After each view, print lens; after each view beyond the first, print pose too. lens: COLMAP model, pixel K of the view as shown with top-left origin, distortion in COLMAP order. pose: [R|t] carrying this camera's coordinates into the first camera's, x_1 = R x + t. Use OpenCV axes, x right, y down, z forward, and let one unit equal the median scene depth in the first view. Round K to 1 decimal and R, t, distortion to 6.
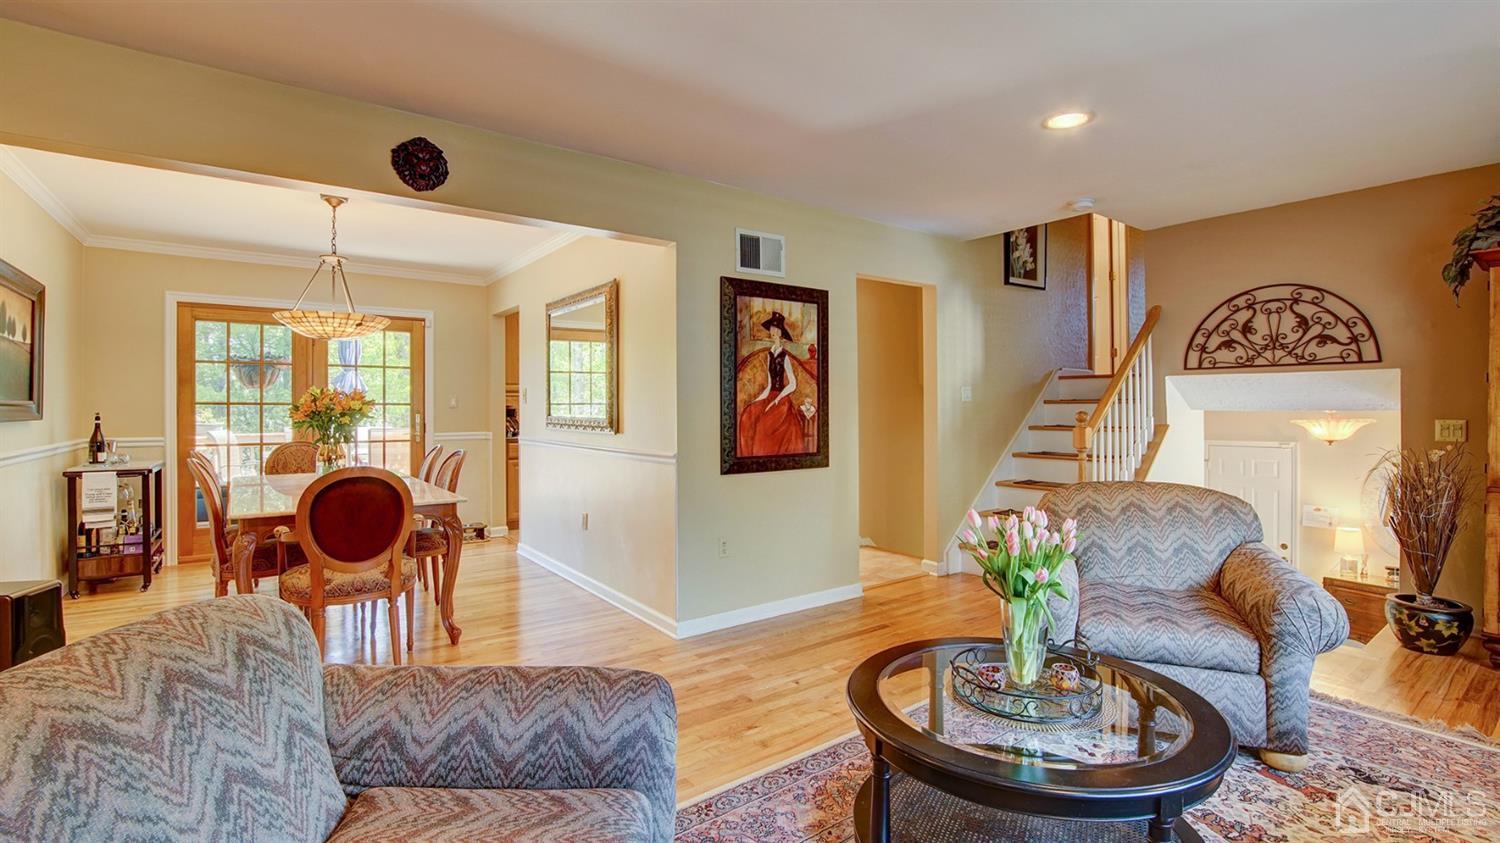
lens RADIAL K [[660.6, 0, 750.4], [0, 660.6, 405.1], [0, 0, 1]] dist [-0.029740, 0.000001]
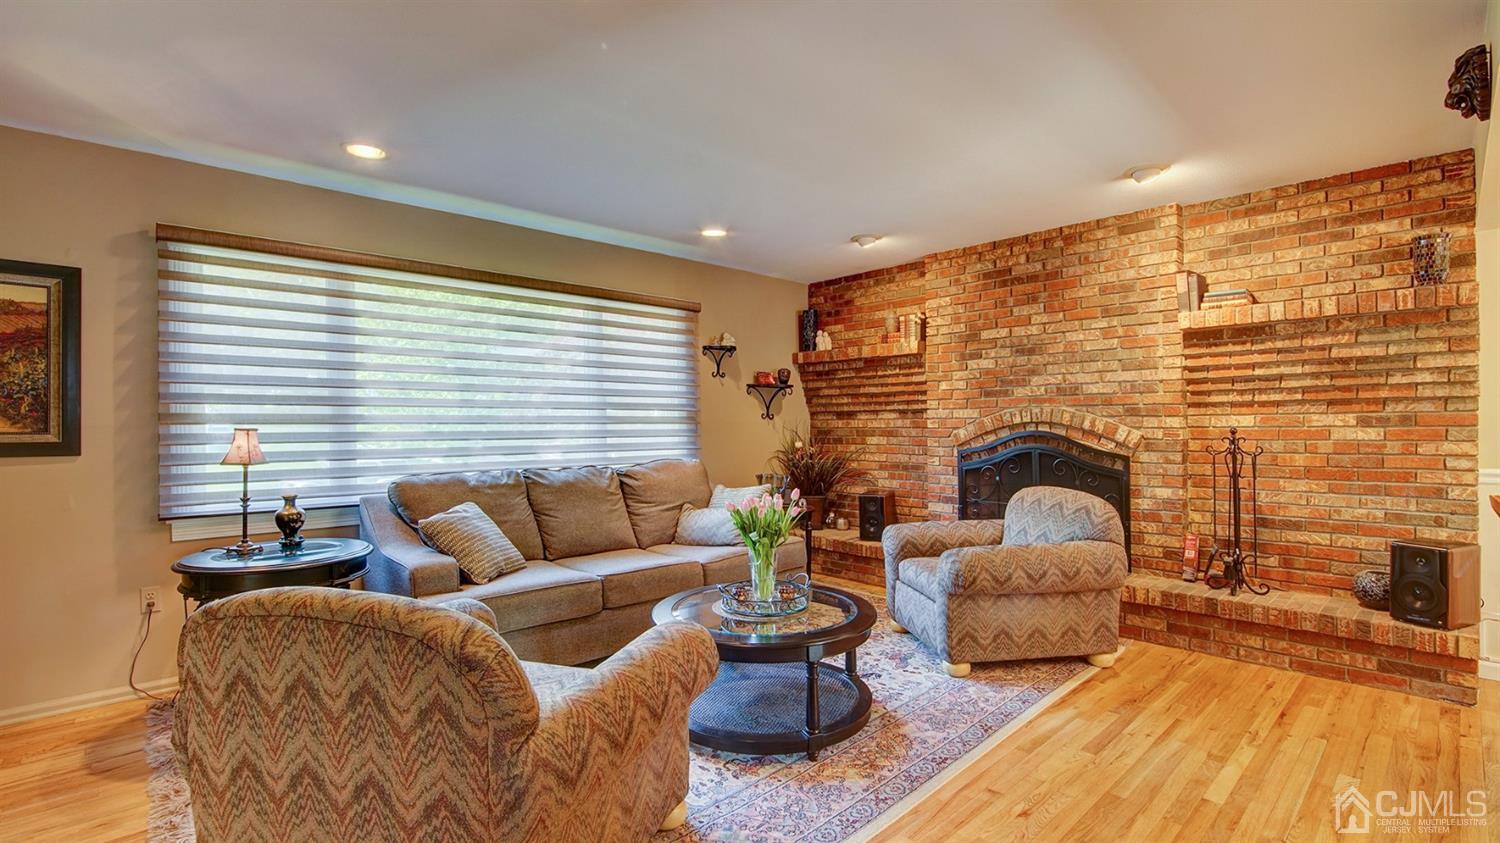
lens RADIAL K [[678.0, 0, 742.4], [0, 678.0, 424.2], [0, 0, 1]] dist [-0.030124, 0.007438]
pose [[-0.995780, 0.004880, -0.091647, 0.262396], [0.005498, 0.999964, -0.006499, 0.002423], [0.091612, -0.006976, -0.995770, 1.107646]]
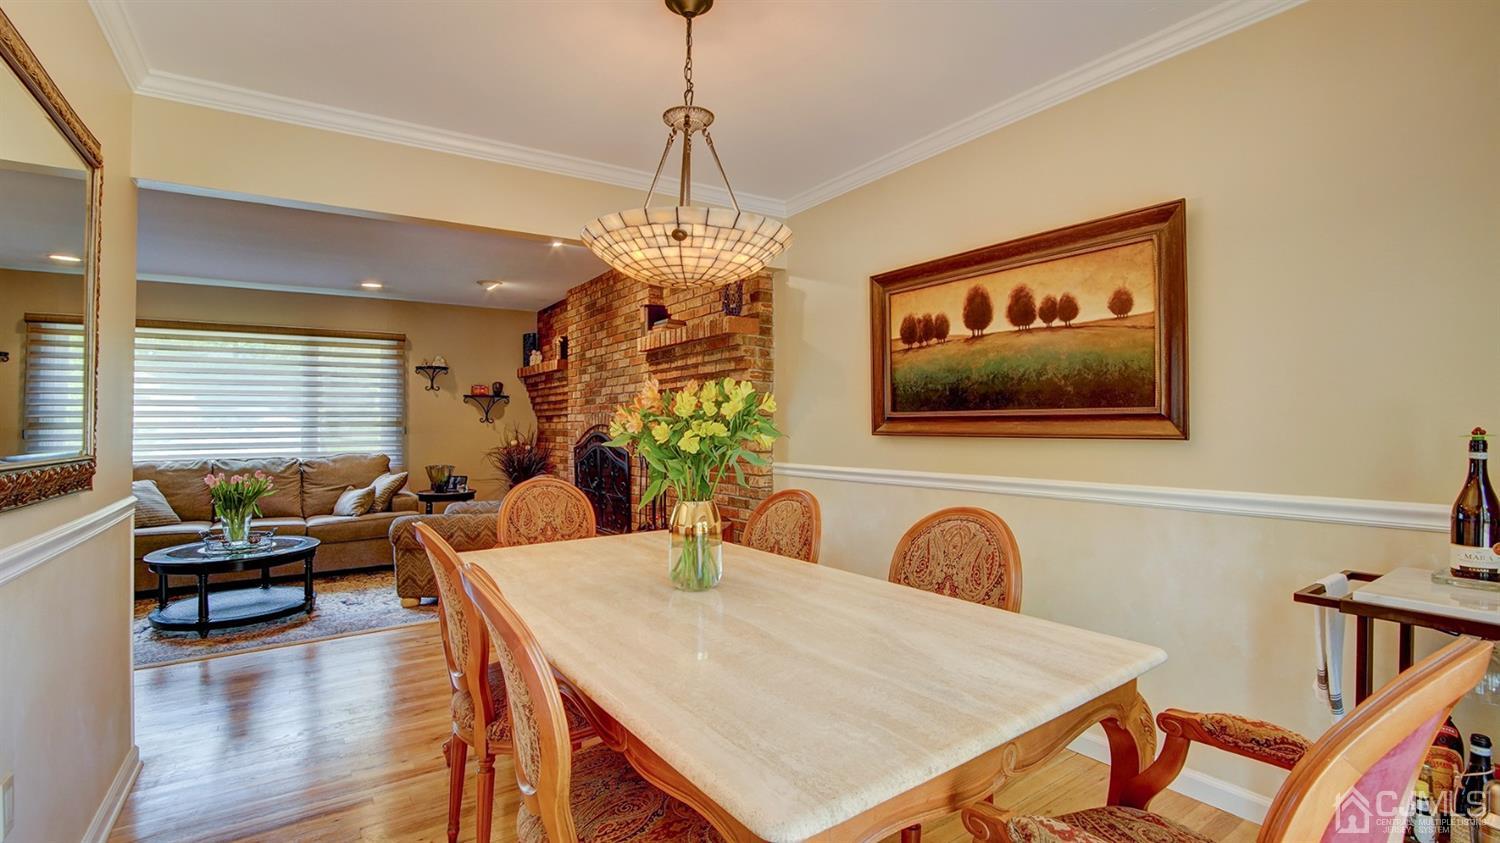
lens RADIAL K [[678.0, 0, 742.4], [0, 678.0, 424.2], [0, 0, 1]] dist [-0.030124, 0.007438]
pose [[-0.997329, 0.008486, 0.072540, -0.689248], [0.007990, 0.999943, -0.007123, 0.005250], [-0.072596, -0.006524, -0.997340, 1.407124]]
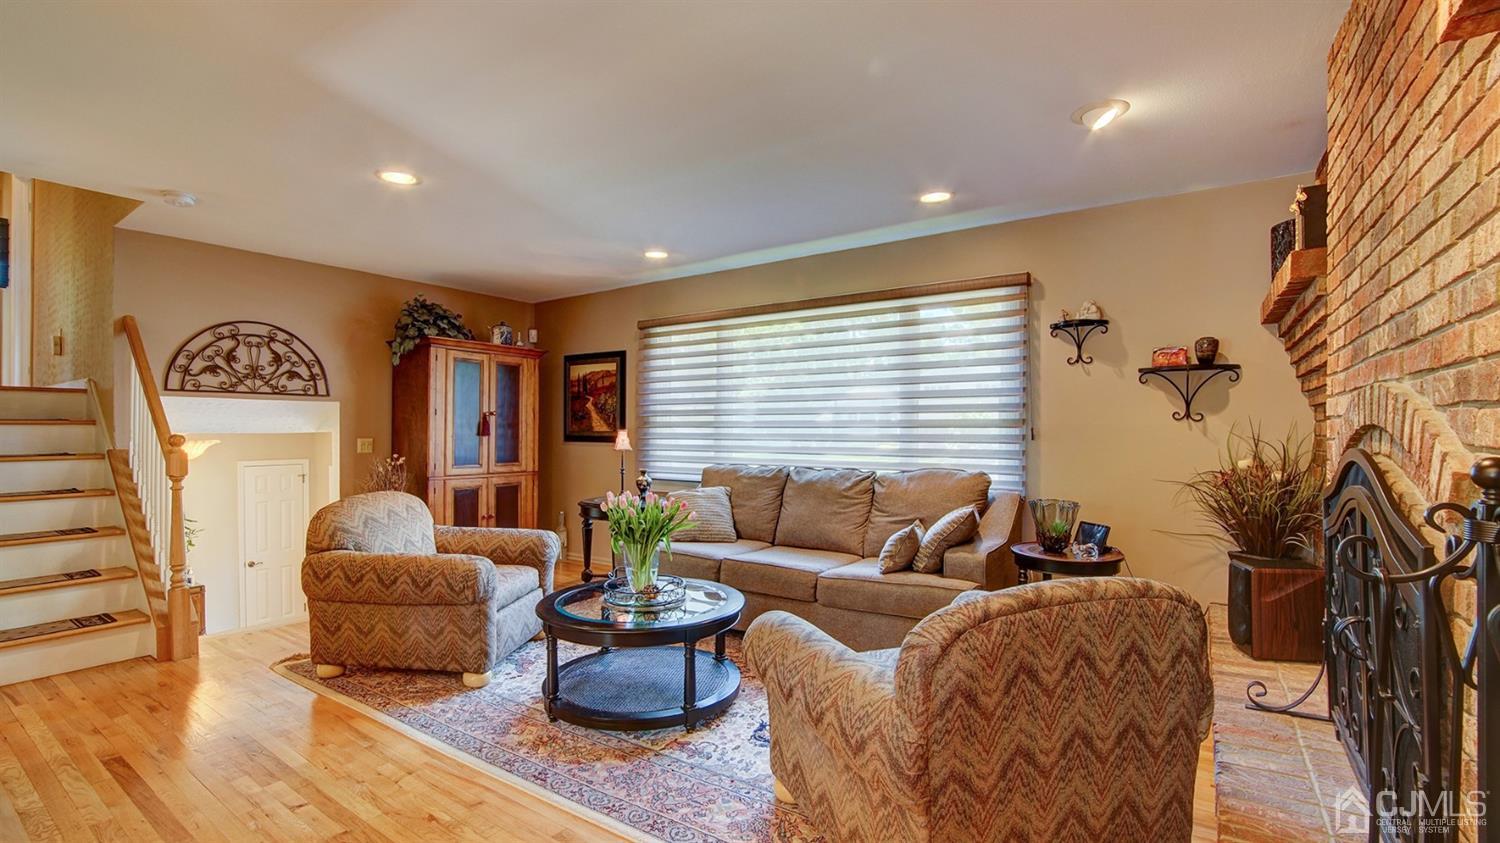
lens RADIAL K [[678.0, 0, 742.4], [0, 678.0, 424.2], [0, 0, 1]] dist [-0.030124, 0.007438]
pose [[-0.294249, 0.006719, 0.955705, -0.567151], [-0.005747, 0.999945, -0.008800, -0.001146], [-0.955711, -0.008082, -0.294194, 0.536804]]
